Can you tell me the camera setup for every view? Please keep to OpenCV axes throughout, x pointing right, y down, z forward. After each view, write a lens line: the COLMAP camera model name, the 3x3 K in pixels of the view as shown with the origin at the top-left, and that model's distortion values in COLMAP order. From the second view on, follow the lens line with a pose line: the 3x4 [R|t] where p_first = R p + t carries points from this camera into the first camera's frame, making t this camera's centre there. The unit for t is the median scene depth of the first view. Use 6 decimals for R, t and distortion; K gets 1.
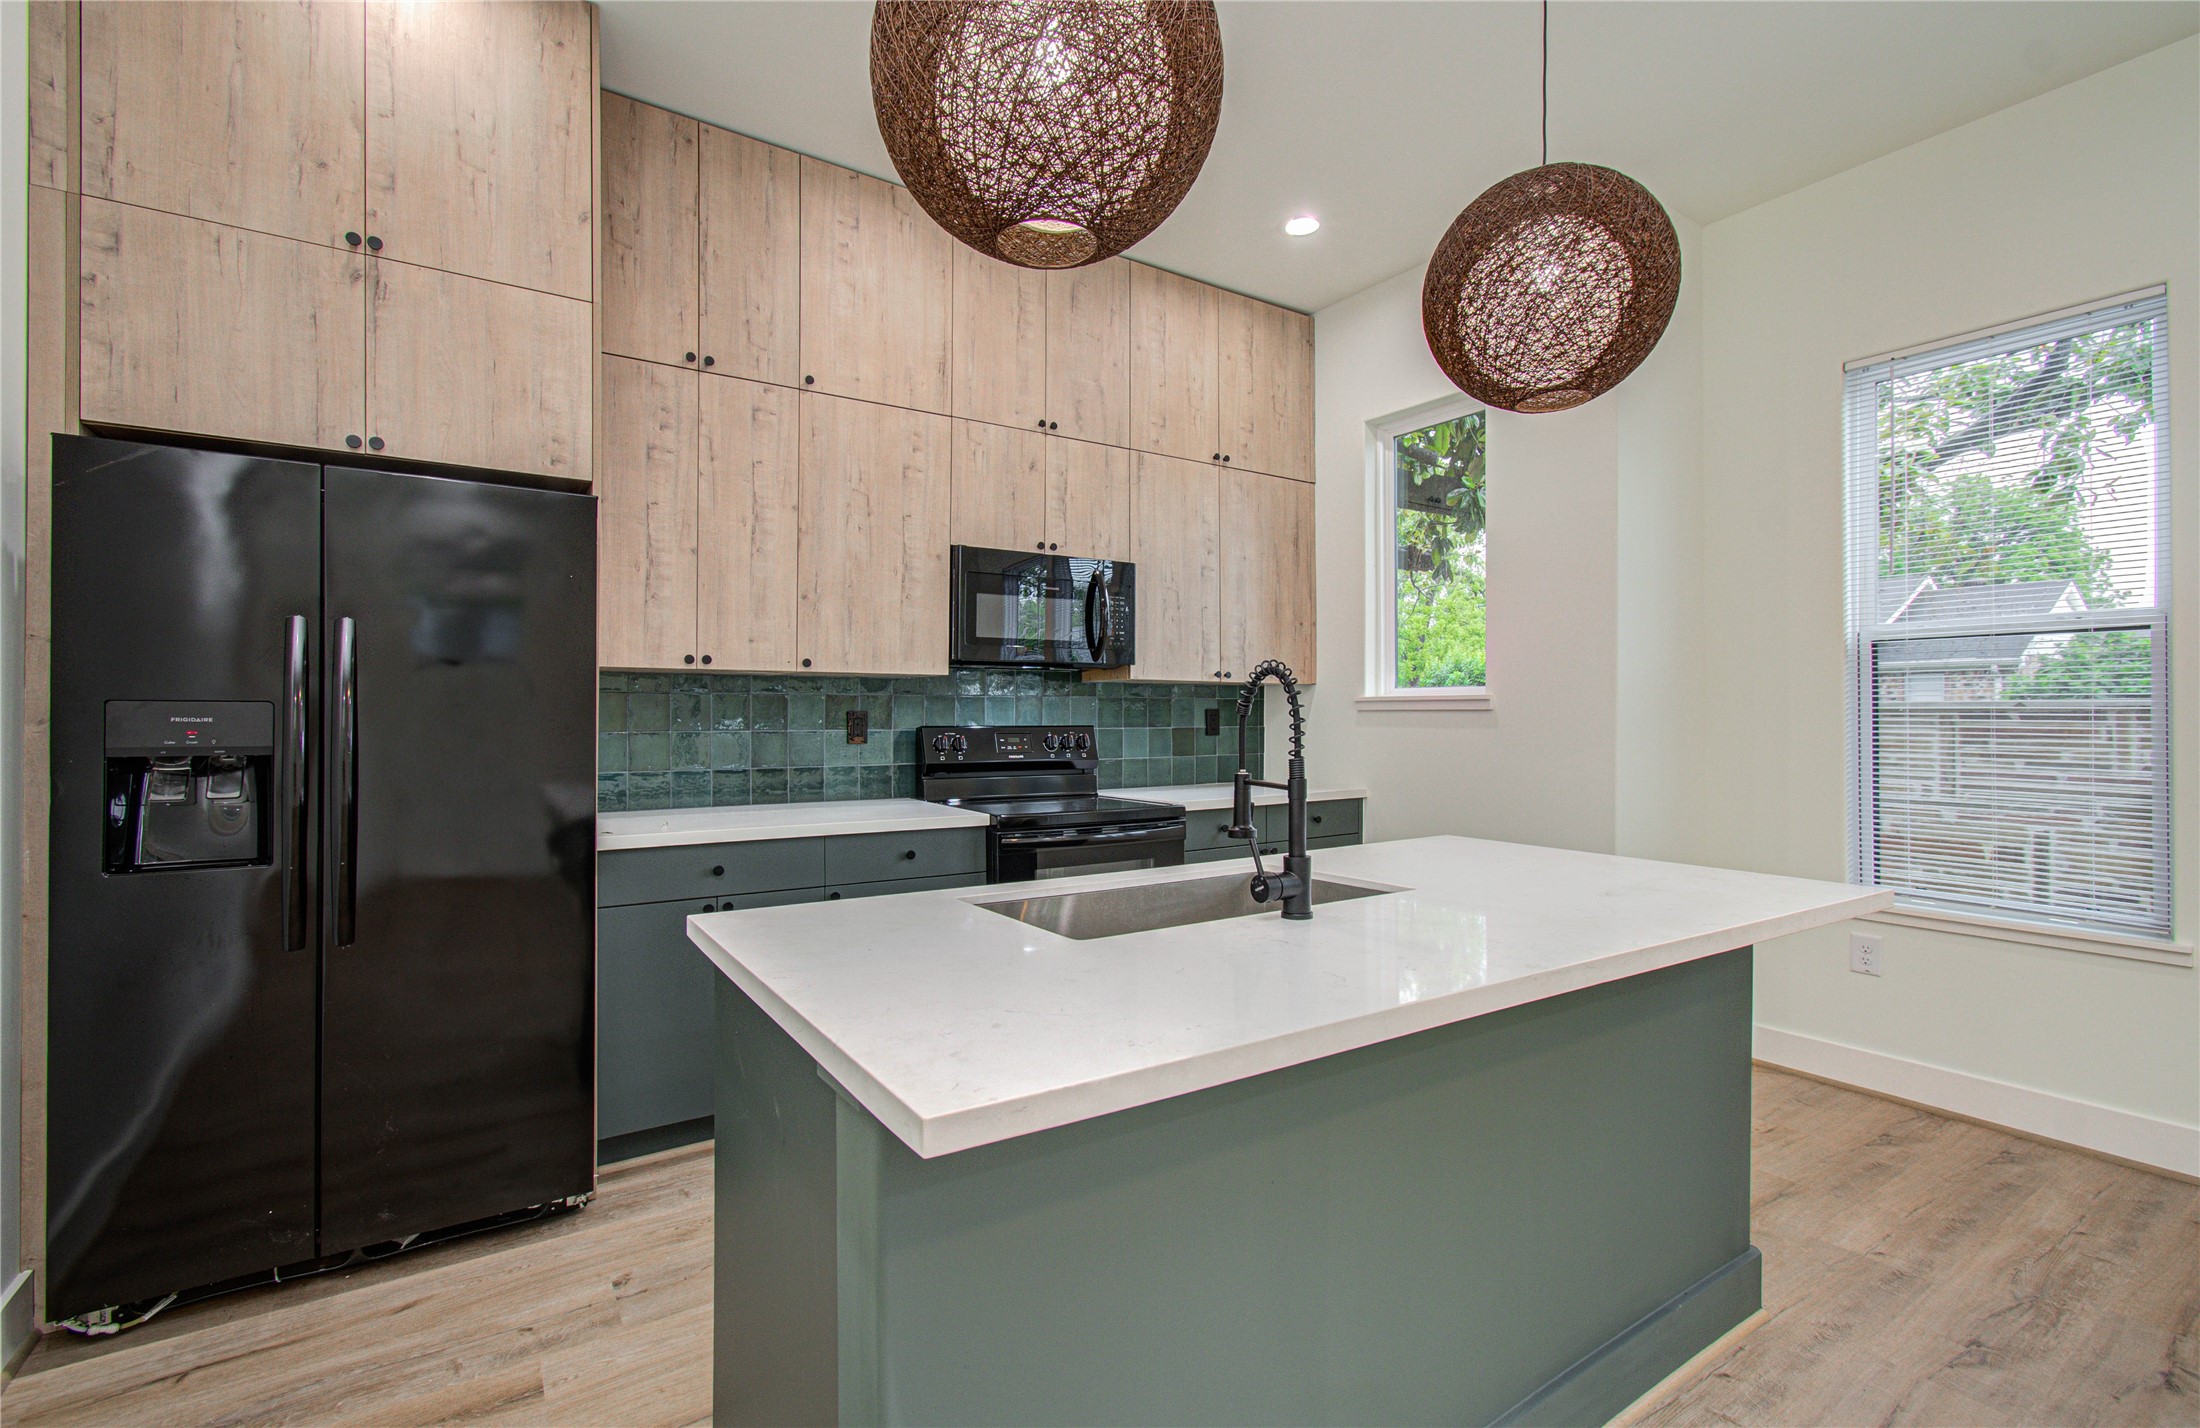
lens RADIAL K [[969.3, 0, 1099.0], [0, 969.3, 706.6], [0, 0, 1]] dist [0.002465, 0.001144]
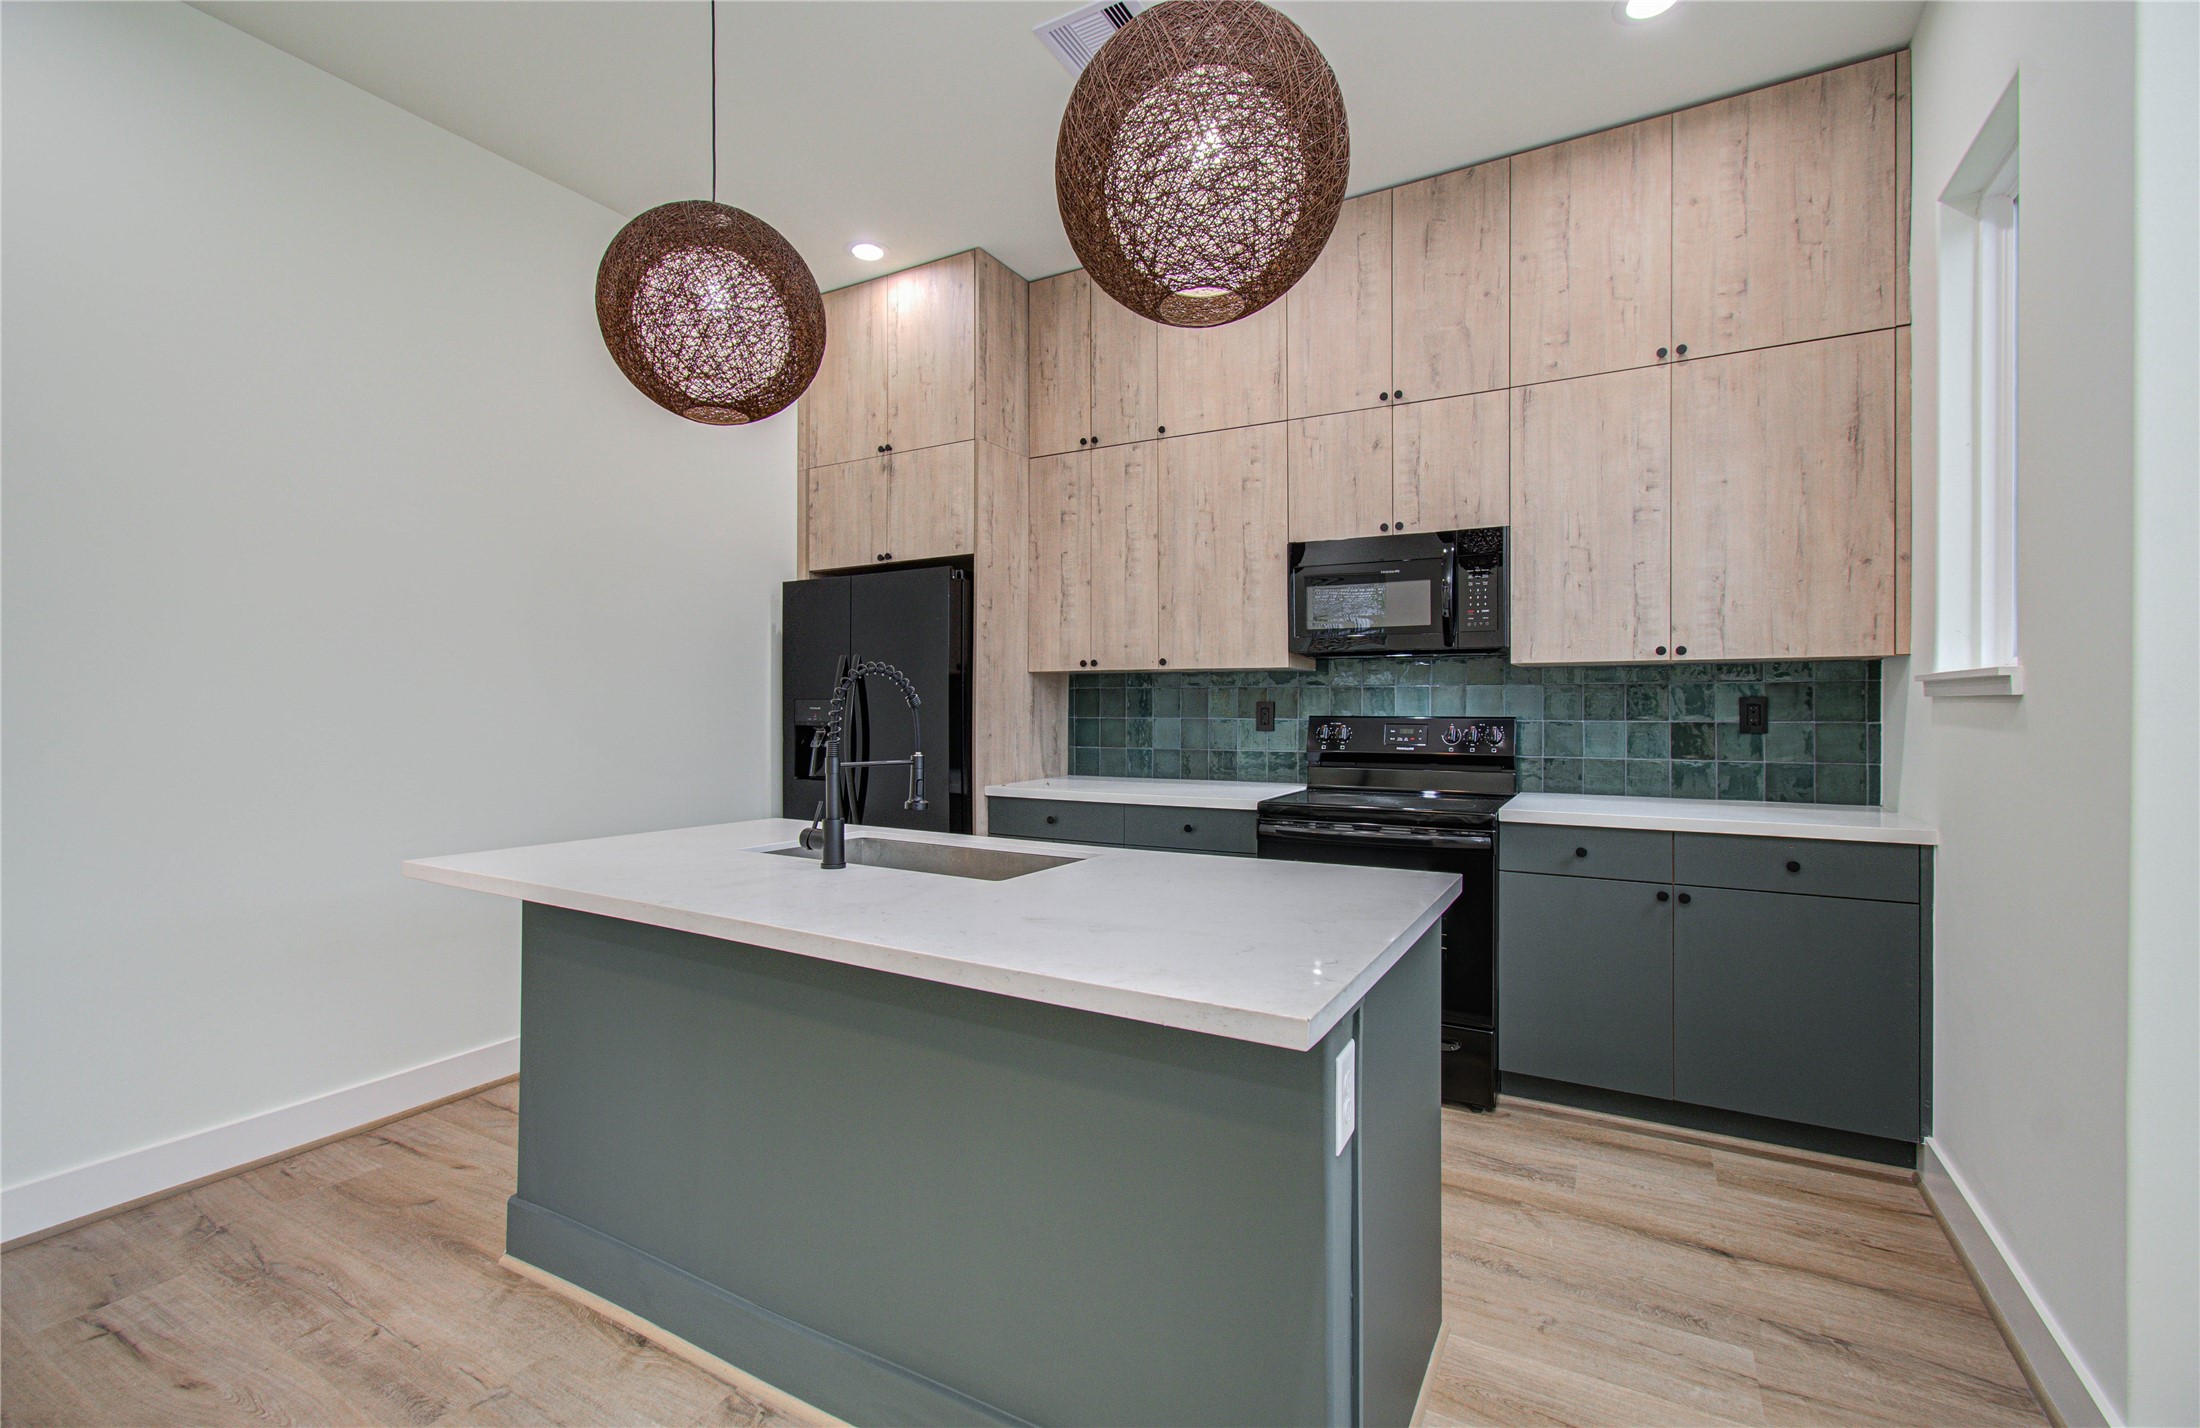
lens RADIAL K [[951.4, 0, 1099.0], [0, 951.4, 697.4], [0, 0, 1]] dist [-0.002067, 0.000152]
pose [[0.450795, -0.003281, -0.892622, 0.736609], [0.008860, 0.999960, 0.000799, -0.002825], [0.892584, -0.008268, 0.450806, 0.387331]]
